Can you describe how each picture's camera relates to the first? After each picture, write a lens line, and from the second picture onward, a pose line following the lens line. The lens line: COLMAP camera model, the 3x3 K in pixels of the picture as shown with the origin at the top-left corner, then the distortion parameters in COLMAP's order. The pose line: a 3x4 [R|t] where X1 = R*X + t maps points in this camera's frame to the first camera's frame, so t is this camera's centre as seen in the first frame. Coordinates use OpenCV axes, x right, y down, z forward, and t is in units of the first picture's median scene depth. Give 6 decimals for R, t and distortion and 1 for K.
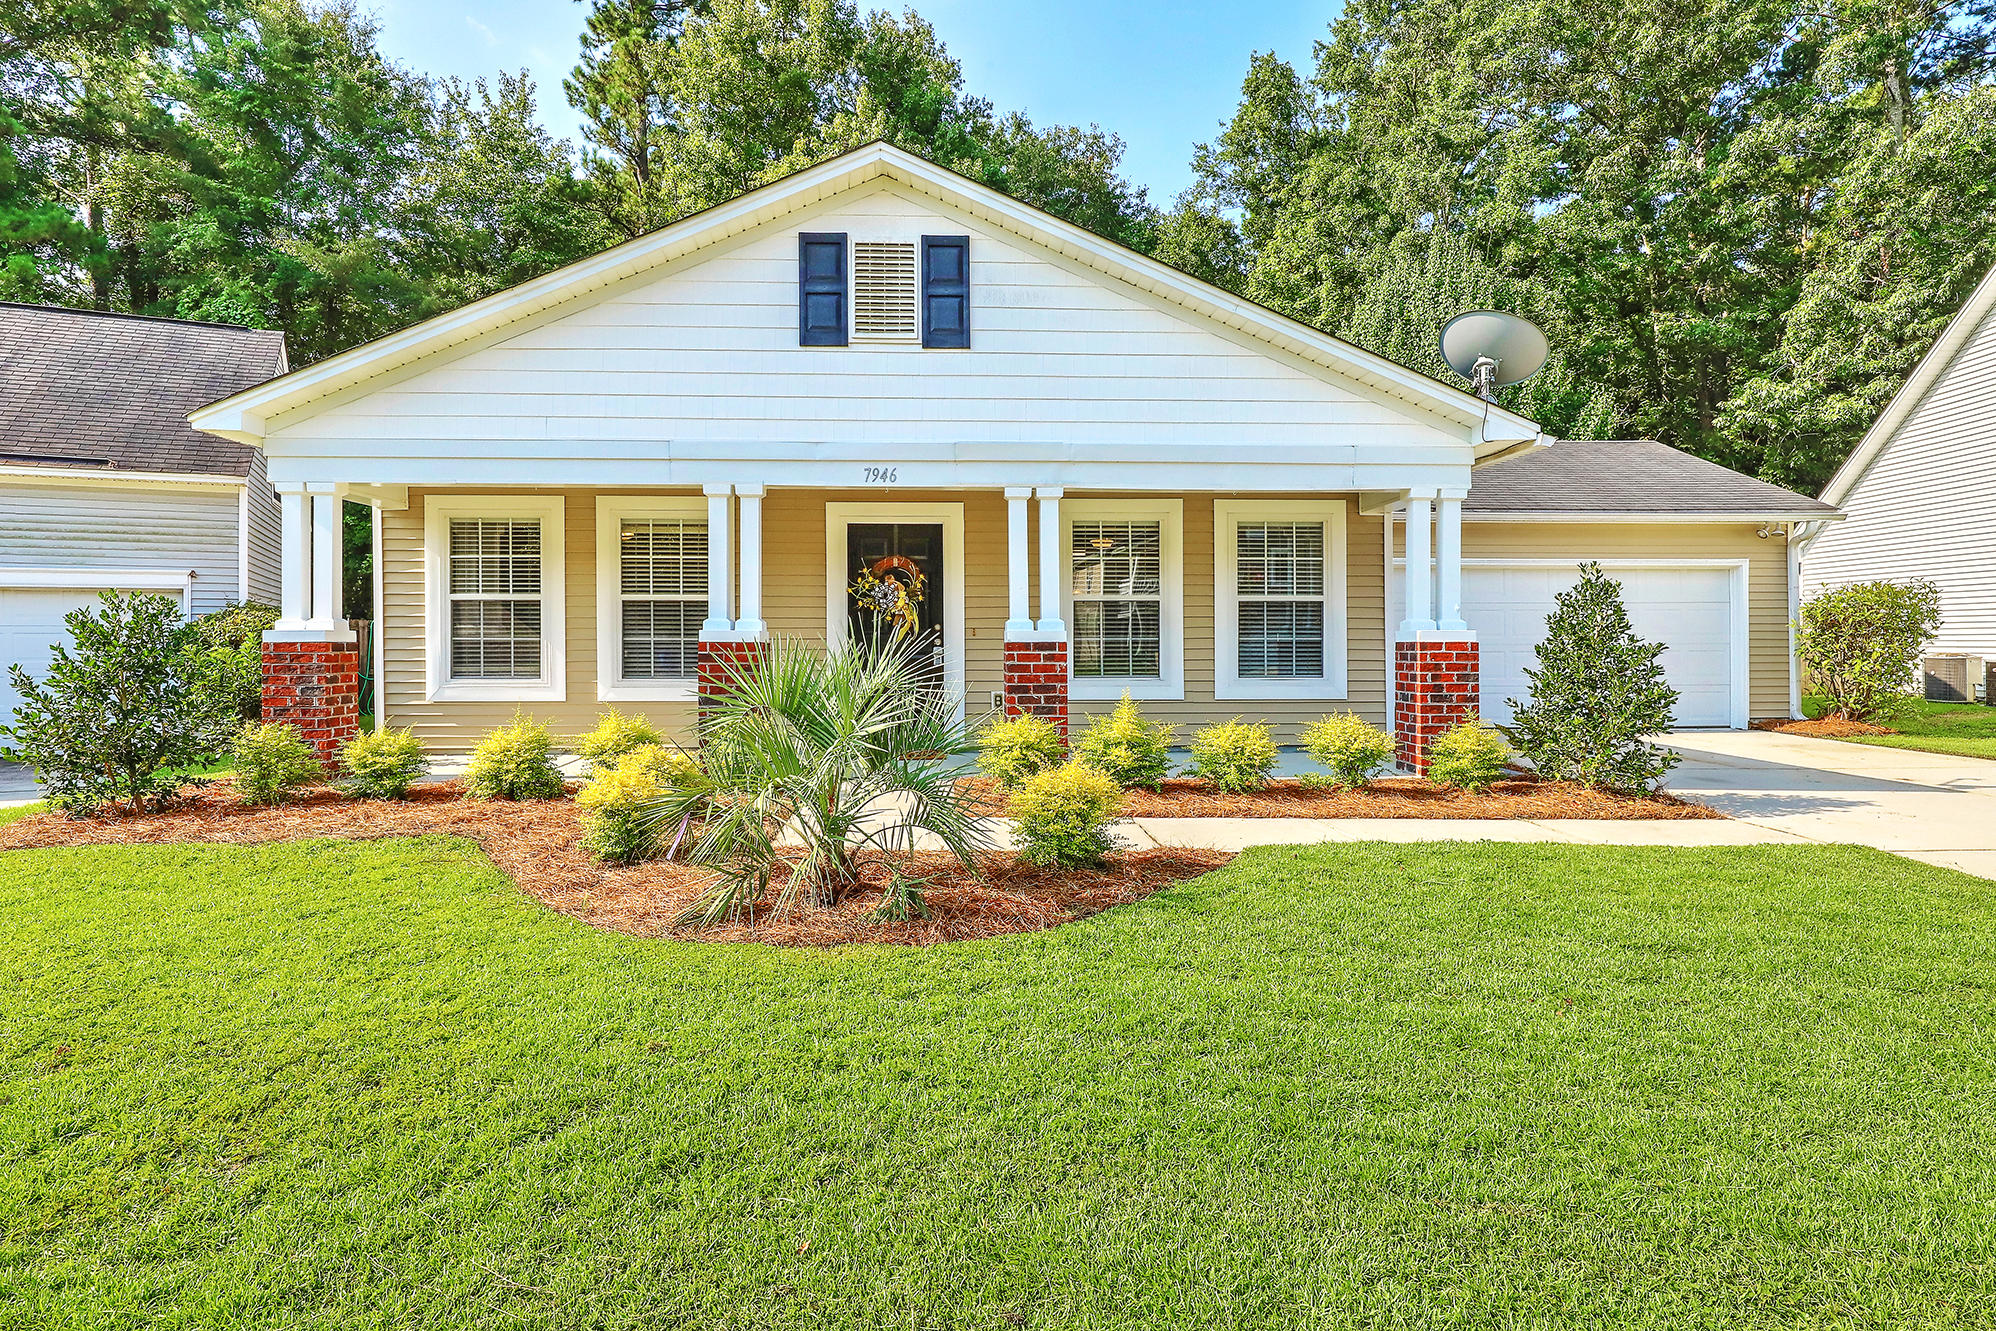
lens RADIAL K [[1144.4, 0, 998.0], [0, 1144.4, 665.5], [0, 0, 1]] dist [0.007784, 0.001206]
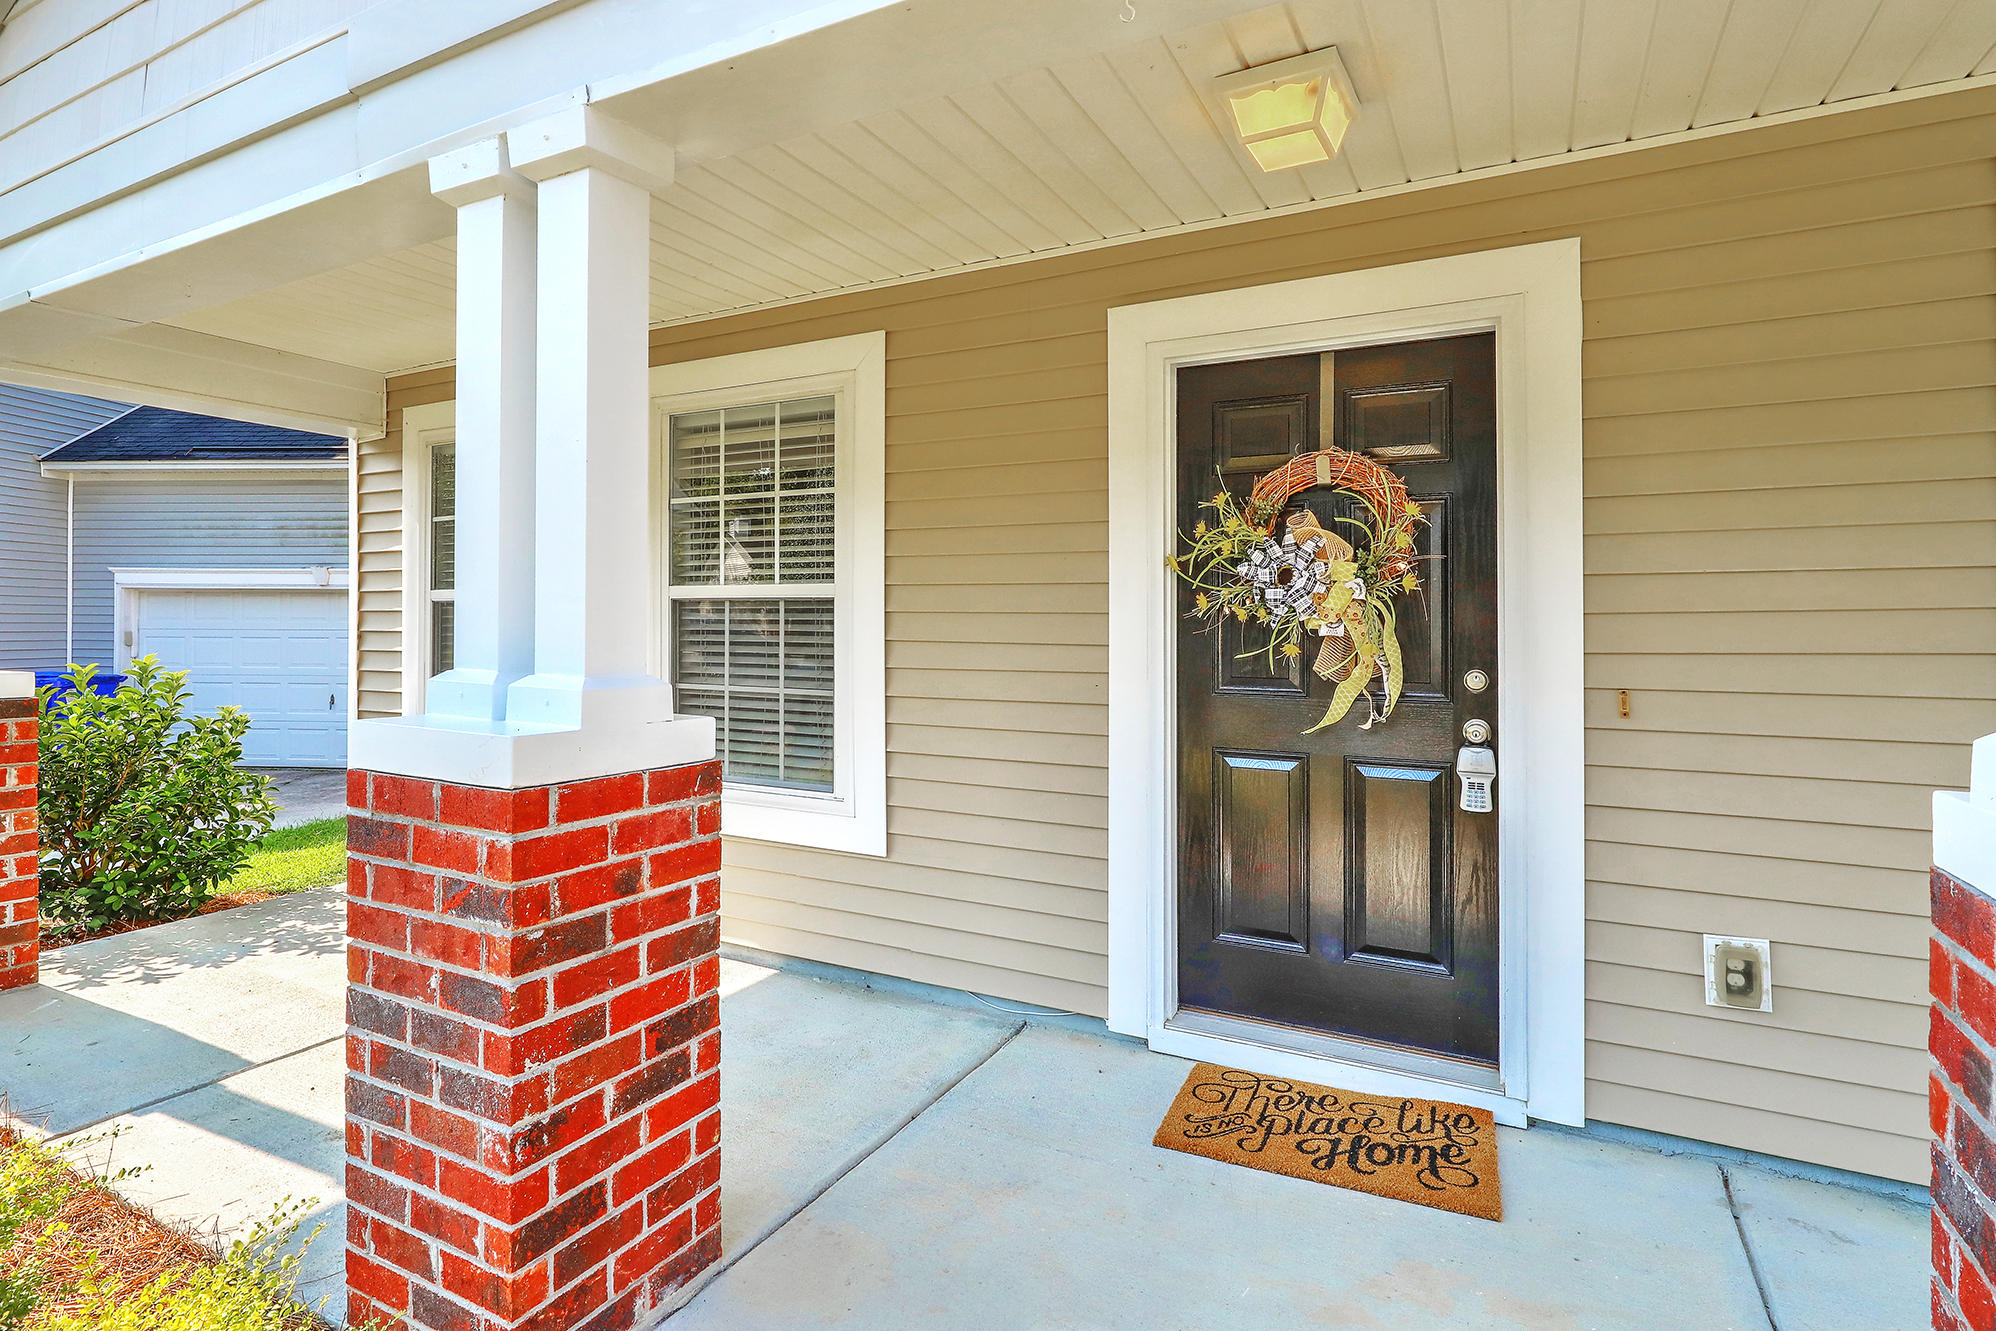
lens RADIAL K [[1006.9, 0, 952.5], [0, 1006.9, 624.0], [0, 0, 1]] dist [-0.002305, -0.000733]
pose [[0.849735, 0.004426, -0.527191, -0.036432], [-0.018614, 0.999593, -0.021610, -0.048061], [0.526881, 0.028176, 0.849472, 0.852249]]
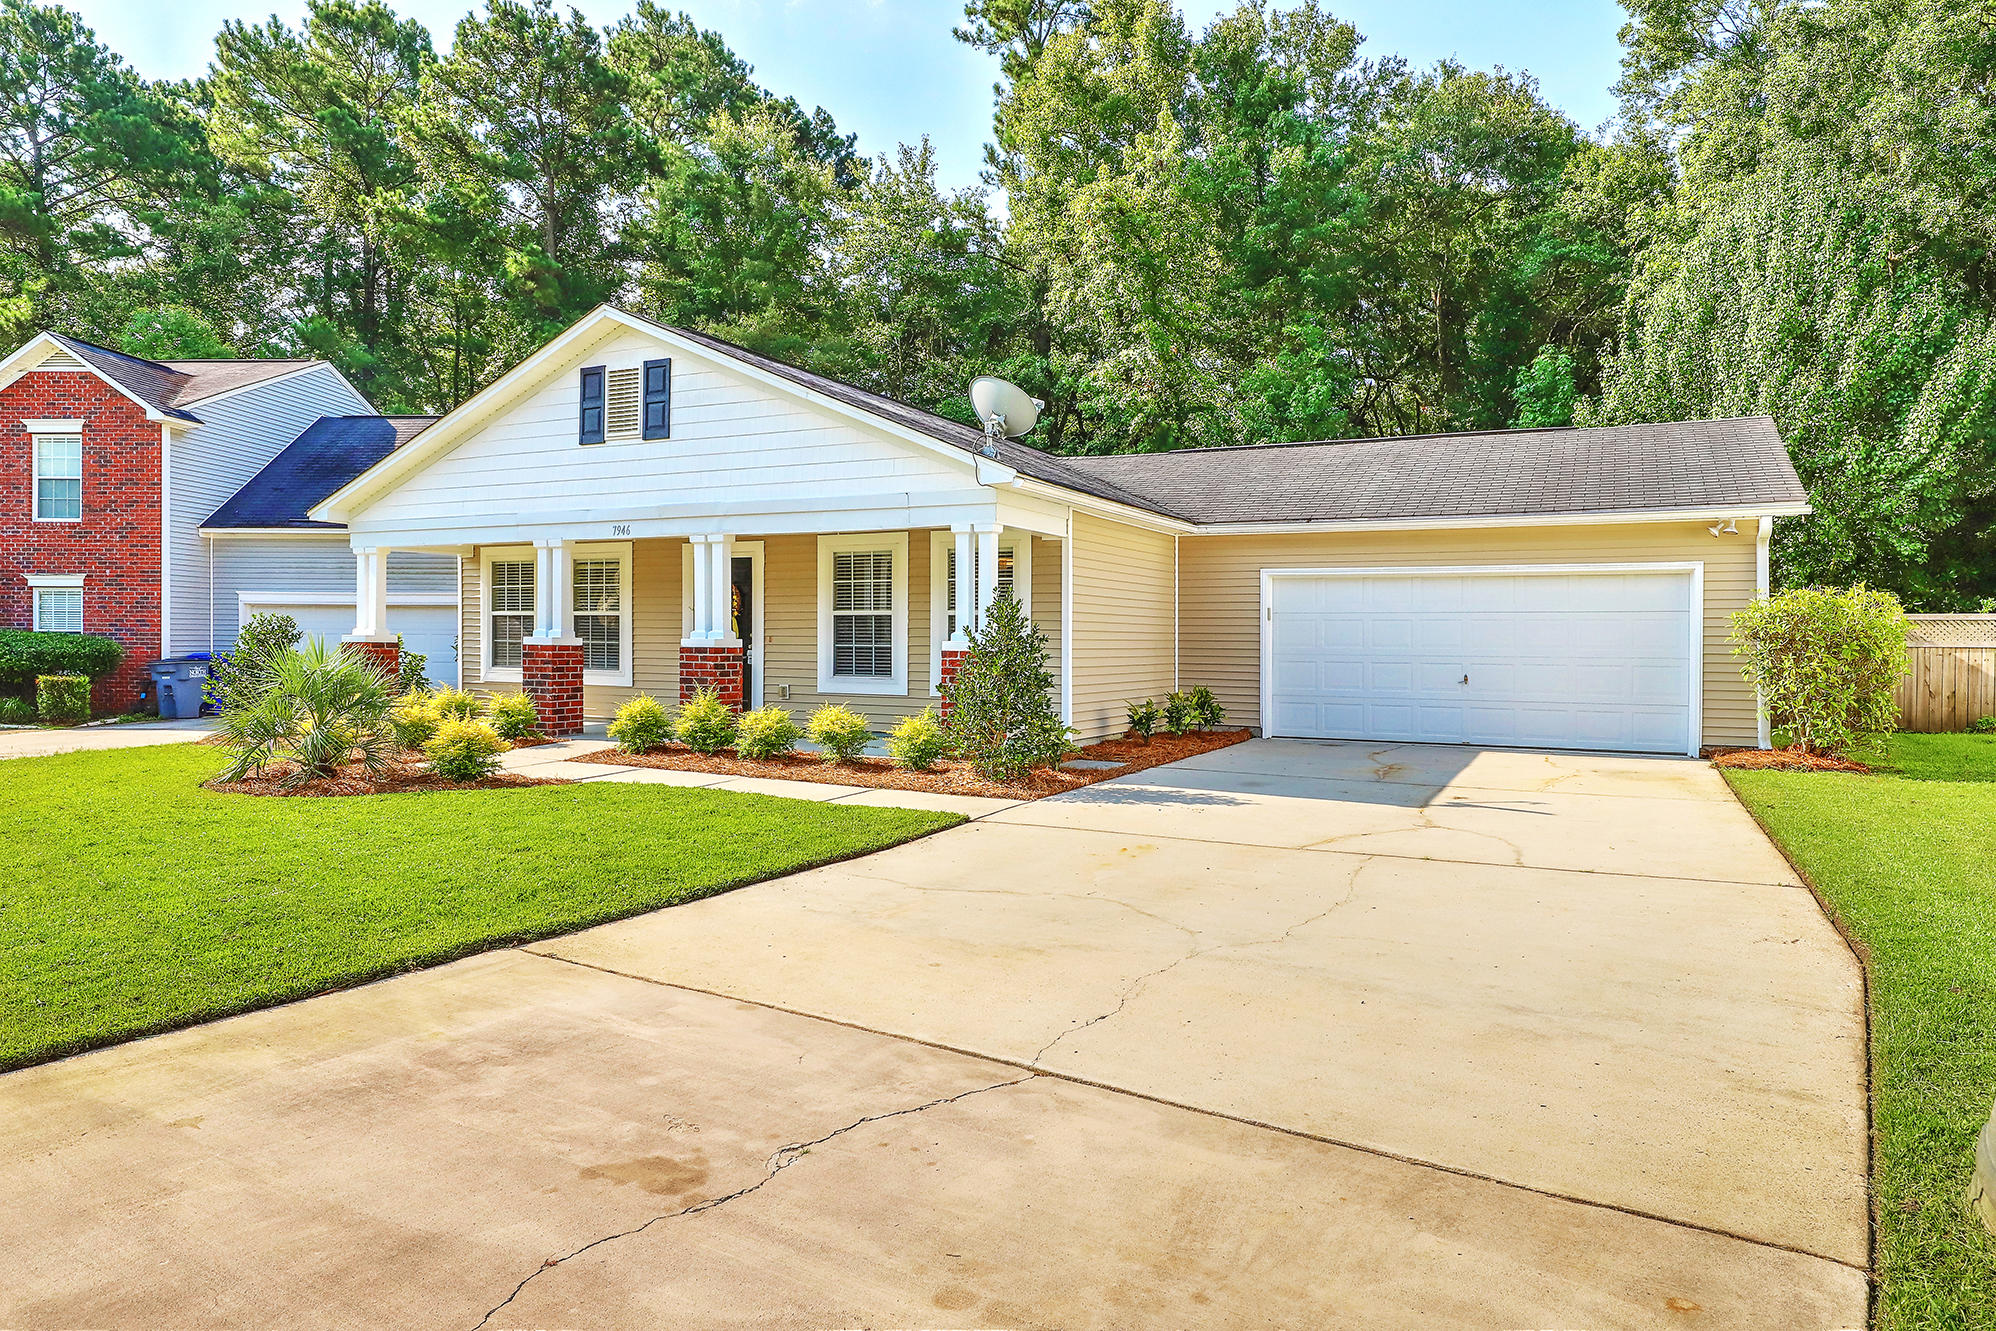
lens RADIAL K [[1283.7, 0, 998.0], [0, 1283.7, 665.5], [0, 0, 1]] dist [0.022898, -0.000408]
pose [[0.875160, 0.013053, -0.483658, 1.072472], [-0.019726, 0.999767, -0.008712, 0.007620], [0.483432, 0.017165, 0.875214, -0.177670]]
